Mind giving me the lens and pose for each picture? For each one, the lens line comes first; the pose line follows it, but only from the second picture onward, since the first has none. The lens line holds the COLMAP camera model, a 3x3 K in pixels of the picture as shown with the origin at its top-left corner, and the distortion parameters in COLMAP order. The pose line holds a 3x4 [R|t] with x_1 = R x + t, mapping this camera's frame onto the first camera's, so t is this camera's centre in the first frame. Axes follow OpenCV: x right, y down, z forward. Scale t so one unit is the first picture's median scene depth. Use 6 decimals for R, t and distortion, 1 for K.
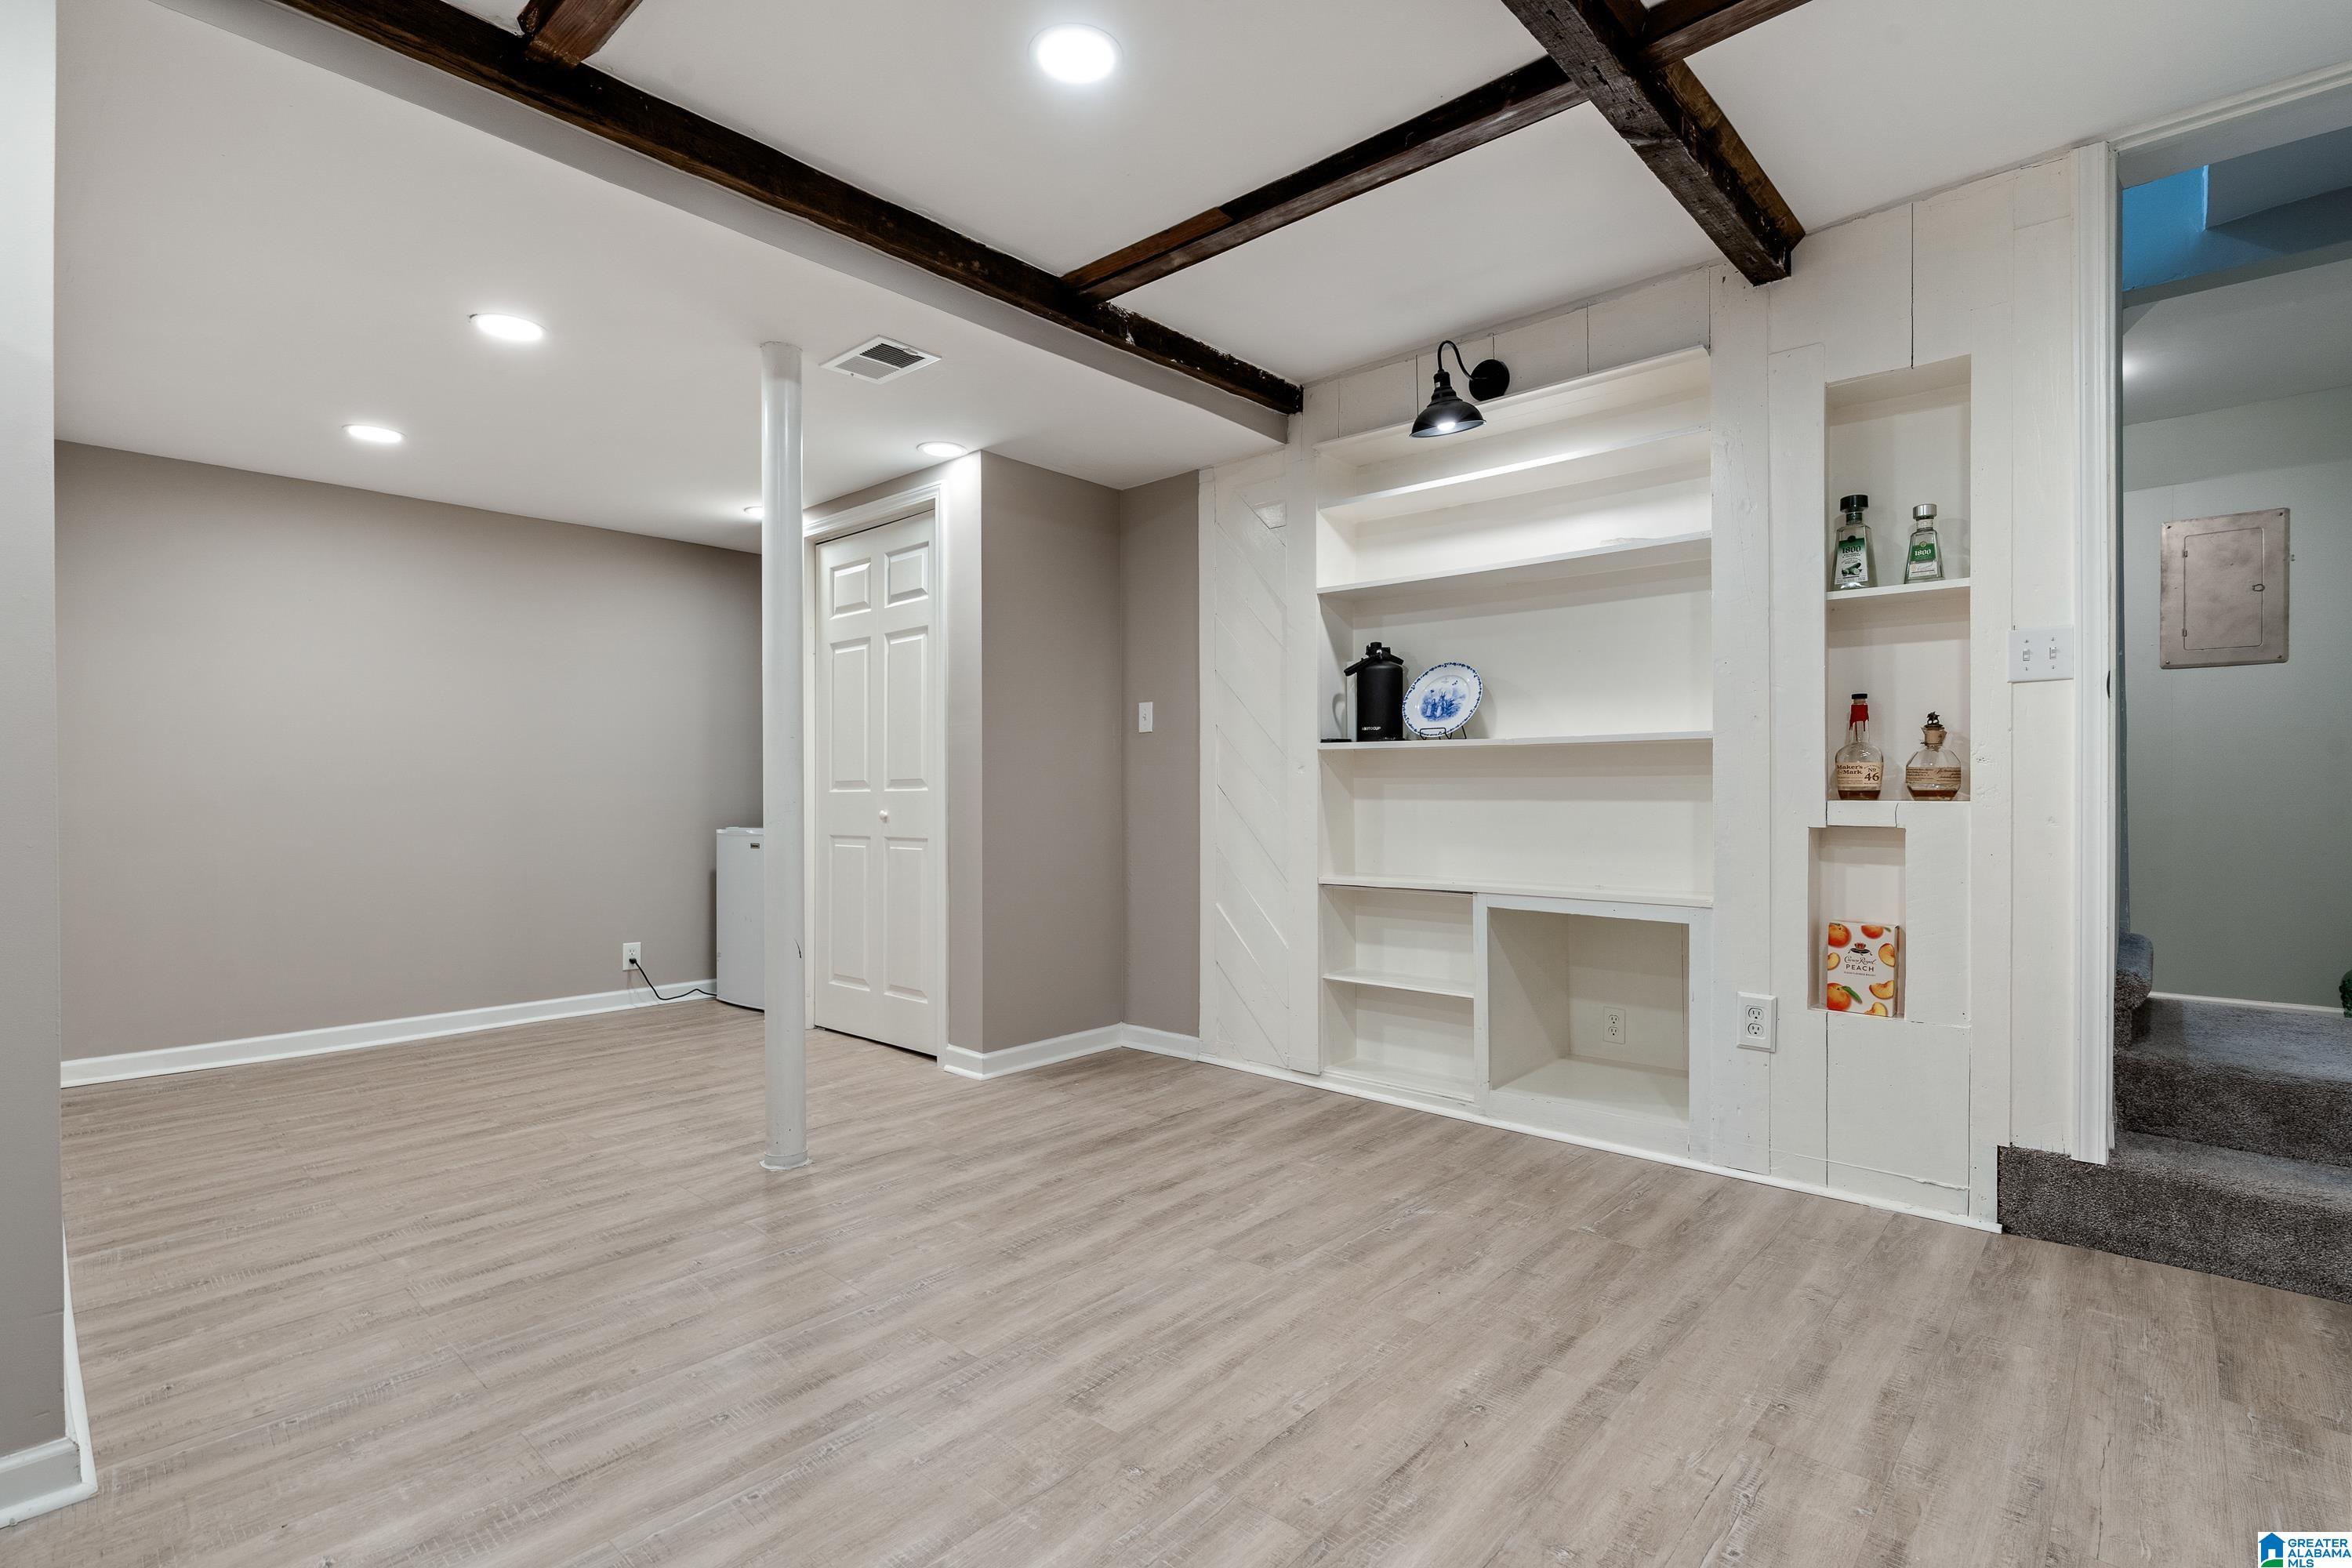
lens RADIAL K [[1121.2, 0, 1175.3], [0, 1121.2, 783.0], [0, 0, 1]] dist [-0.004984, 0.002614]
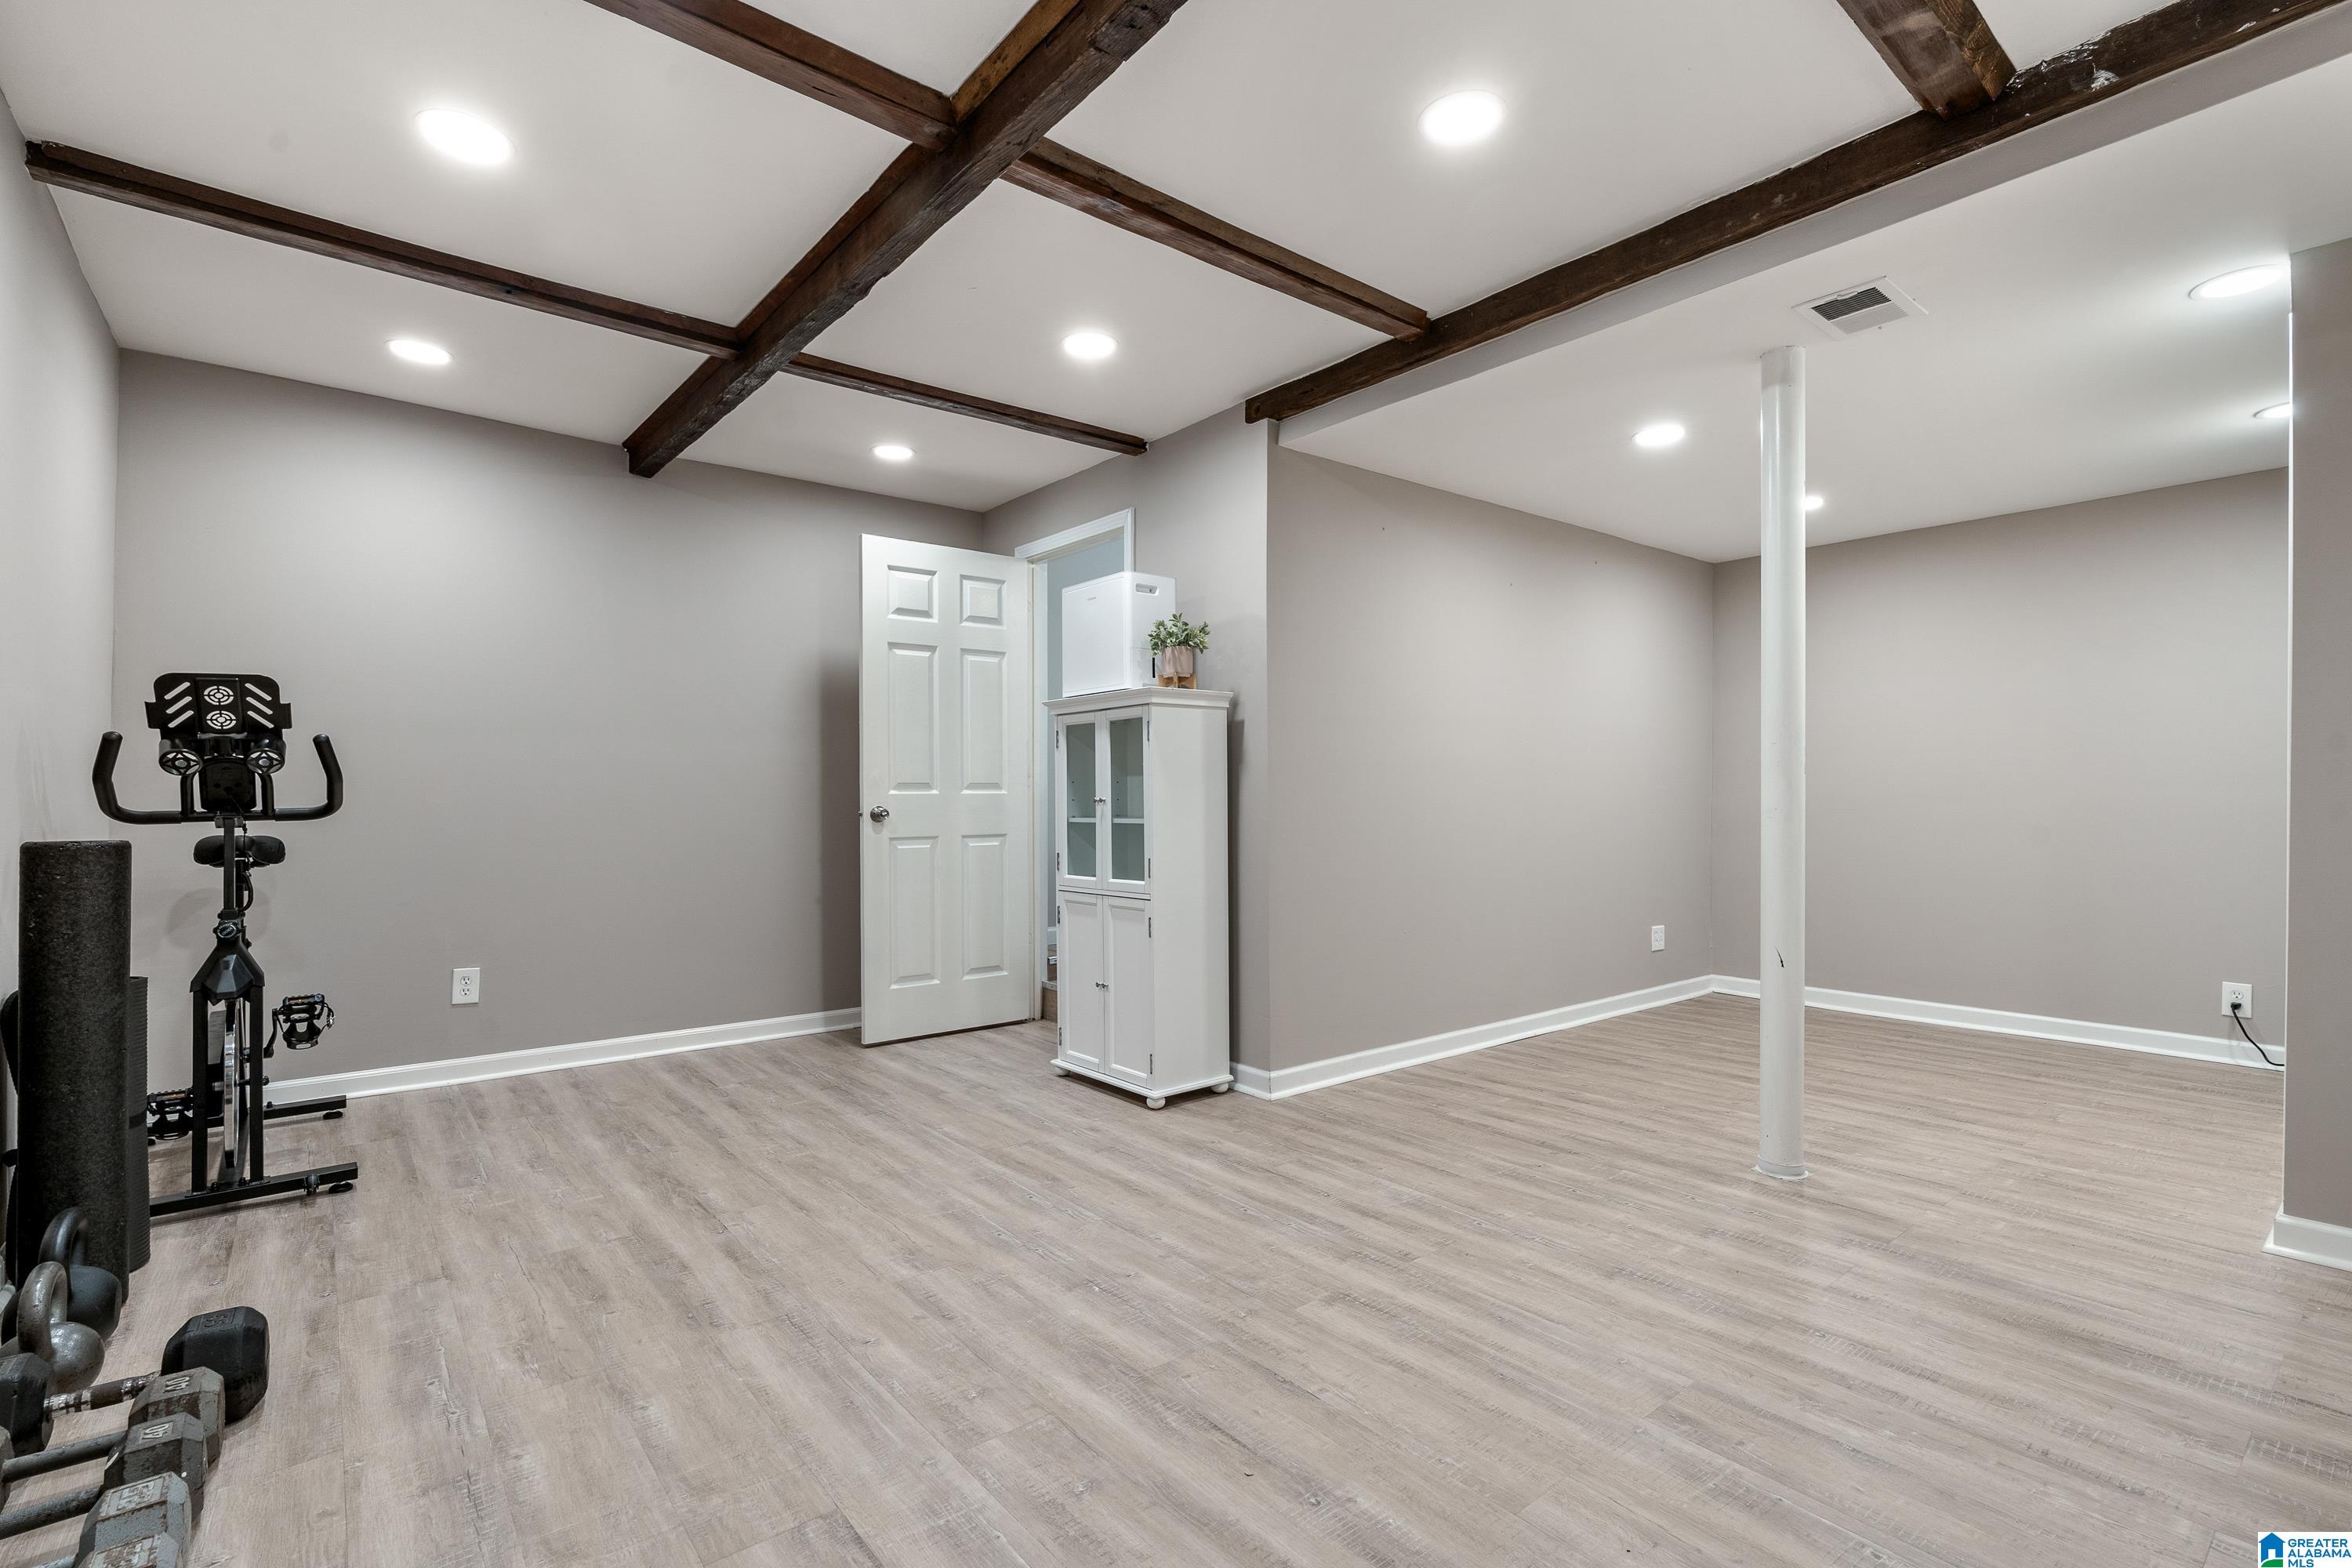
lens RADIAL K [[1074.8, 0, 1178.4], [0, 1074.8, 797.4], [0, 0, 1]] dist [-0.002210, 0.000738]
pose [[-0.161256, 0.001614, -0.986911, 0.823042], [0.010321, 0.999947, -0.000051, -0.000025], [0.986859, -0.010194, -0.161264, 0.756425]]
